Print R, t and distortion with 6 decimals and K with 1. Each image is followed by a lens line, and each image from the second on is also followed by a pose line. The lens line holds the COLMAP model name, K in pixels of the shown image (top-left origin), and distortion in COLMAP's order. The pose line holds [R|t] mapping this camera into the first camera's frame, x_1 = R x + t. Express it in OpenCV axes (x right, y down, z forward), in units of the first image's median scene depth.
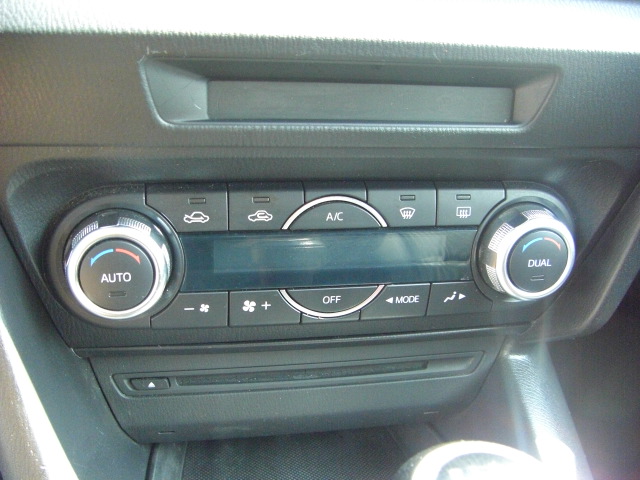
lens RADIAL K [[719.0, 0, 320.0], [0, 719.0, 240.0], [0, 0, 1]] dist [-0.261672, 0.410651]
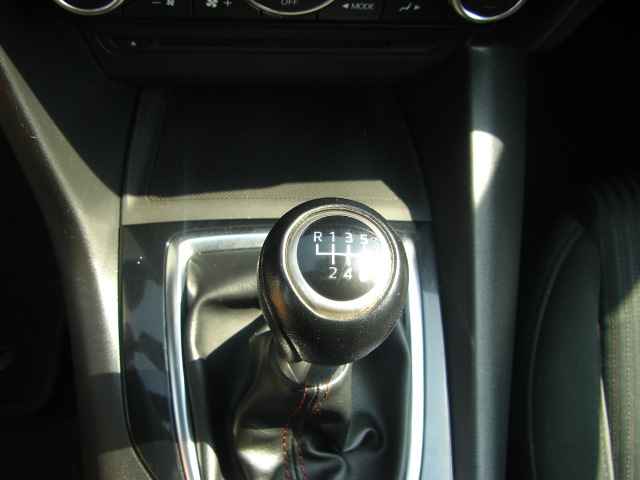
lens RADIAL K [[719.0, 0, 320.0], [0, 719.0, 240.0], [0, 0, 1]] dist [-0.261672, 0.410651]
pose [[0.991900, 0.126846, -0.006667, 0.113244], [-0.099941, 0.811752, 0.575388, -0.235629], [0.078397, -0.570061, 0.817853, -0.059578]]
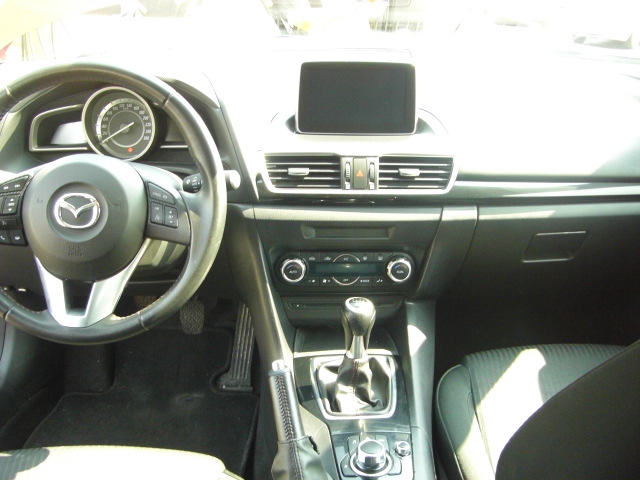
lens RADIAL K [[724.7, 0, 310.2], [0, 724.7, 241.2], [0, 0, 1]] dist [-0.211005, 0.208138]
pose [[0.985180, 0.017599, -0.170618, 0.494859], [-0.025827, 0.998602, -0.046129, 0.058591], [0.169567, 0.049852, 0.984257, -2.927778]]
